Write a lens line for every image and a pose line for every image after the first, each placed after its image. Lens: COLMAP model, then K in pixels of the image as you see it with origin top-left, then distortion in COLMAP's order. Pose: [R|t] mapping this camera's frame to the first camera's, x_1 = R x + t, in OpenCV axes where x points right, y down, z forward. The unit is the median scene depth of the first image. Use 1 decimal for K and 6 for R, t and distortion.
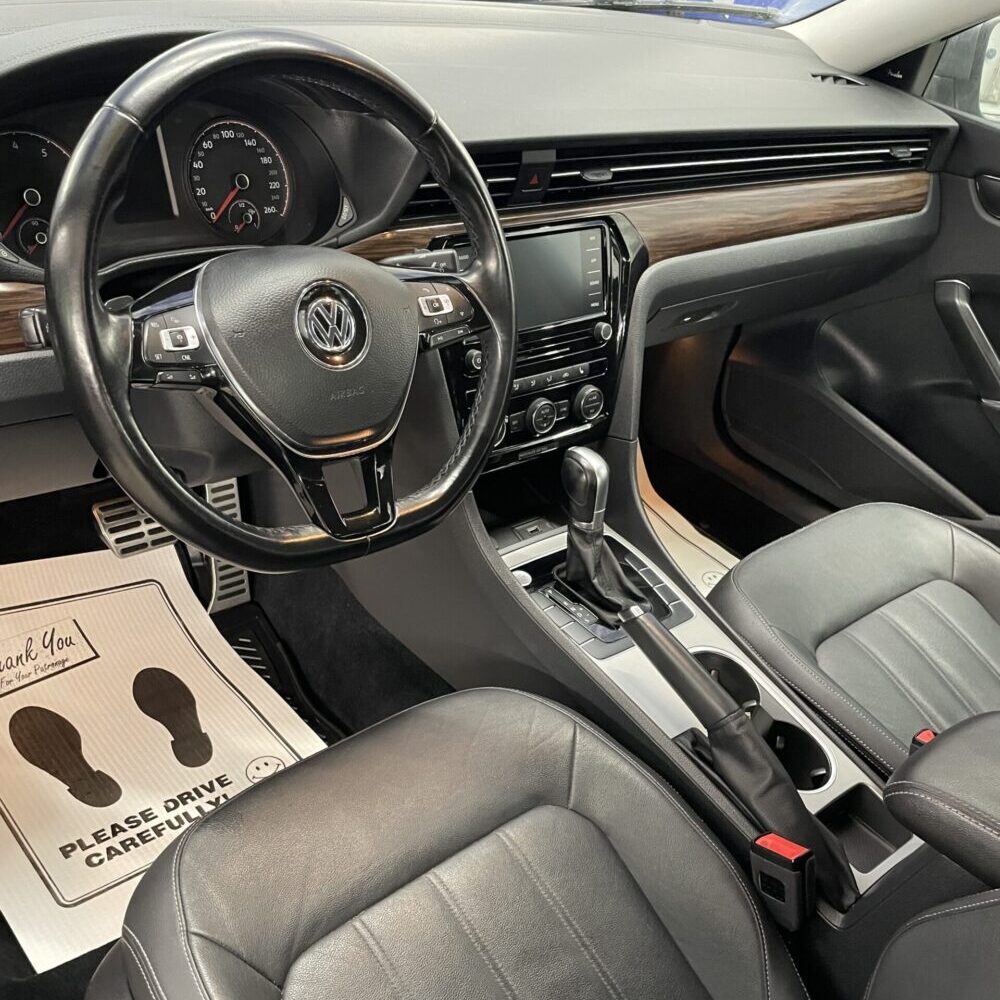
lens RADIAL K [[719.6, 0, 500.0], [0, 719.6, 500.0], [0, 0, 1]] dist [0.001809, -0.001894]
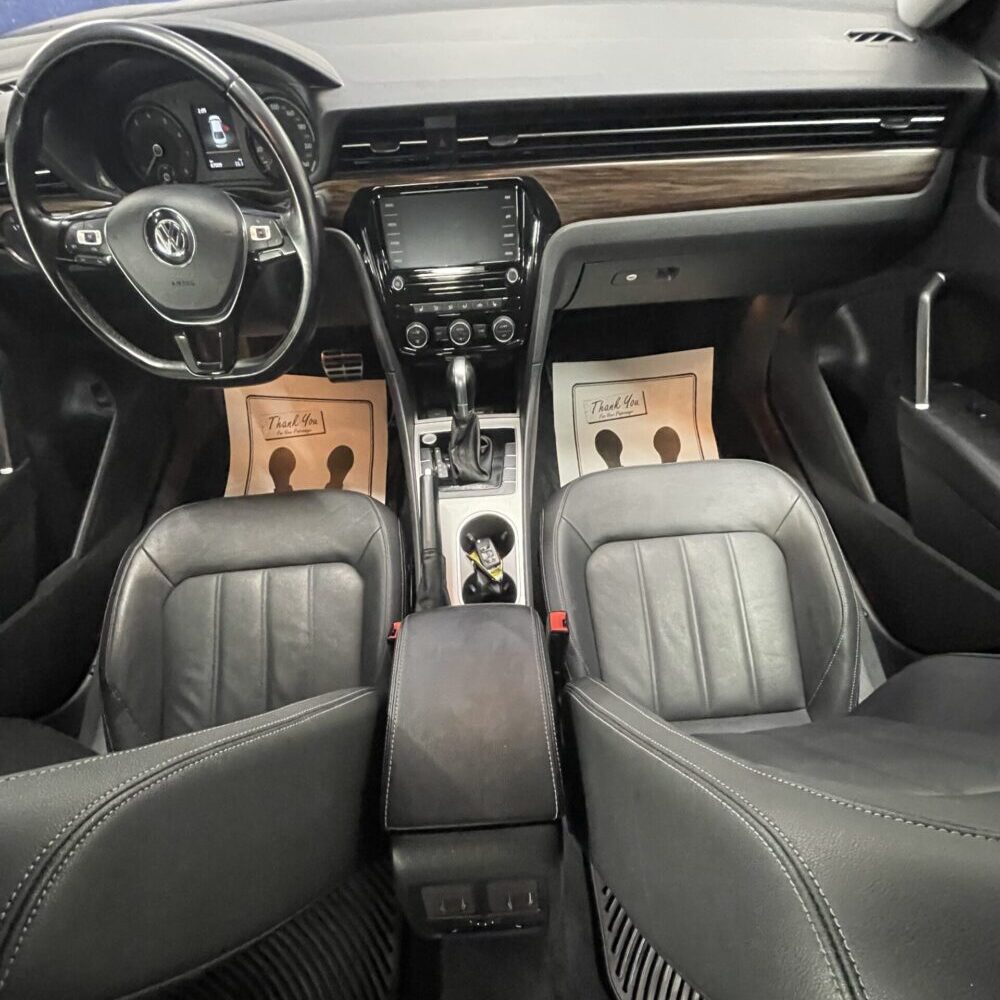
lens RADIAL K [[446.9, 0, 500.0], [0, 446.9, 500.0], [0, 0, 1]] dist [-0.003041, -0.000543]
pose [[0.880948, 0.302675, -0.363755, 0.518338], [-0.208250, 0.938226, 0.276341, -0.063432], [0.424926, -0.167690, 0.889560, 0.166942]]
